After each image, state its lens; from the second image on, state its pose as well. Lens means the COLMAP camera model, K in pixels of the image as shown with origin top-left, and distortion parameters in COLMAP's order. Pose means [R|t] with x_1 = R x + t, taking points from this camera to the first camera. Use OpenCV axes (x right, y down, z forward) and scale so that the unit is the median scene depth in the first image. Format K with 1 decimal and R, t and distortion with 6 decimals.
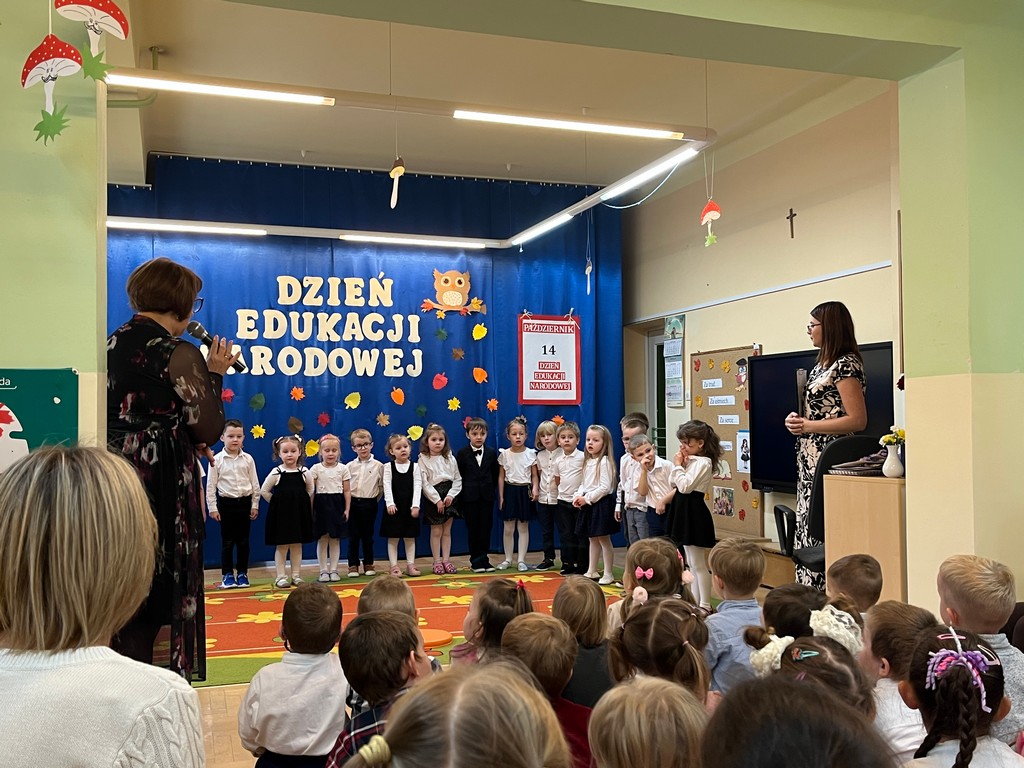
lens RADIAL K [[1011.8, 0, 530.9], [0, 1011.8, 391.8], [0, 0, 1]] dist [0.022299, 0.000000]
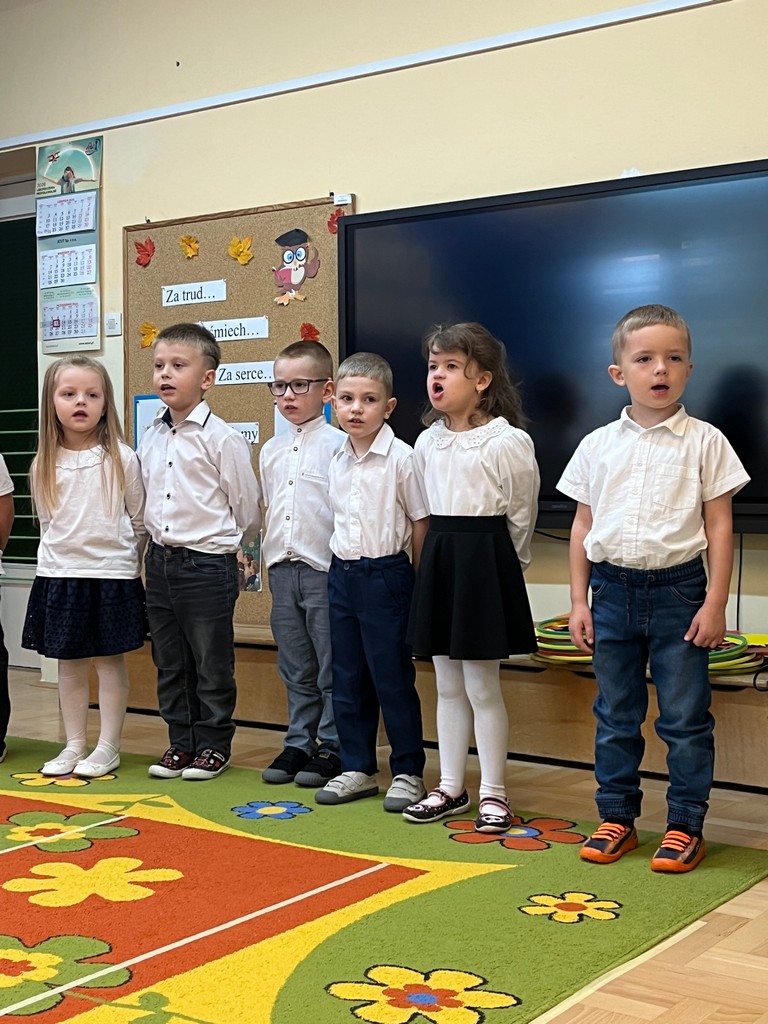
lens RADIAL K [[1456.0, 0, 387.7], [0, 1456.0, 503.6], [0, 0, 1]] dist [0.053787, 0.000000]
pose [[0.824039, -0.004411, 0.566516, -0.102477], [-0.019883, 0.999128, 0.036700, 0.055600], [-0.566184, -0.041506, 0.823233, 0.426662]]
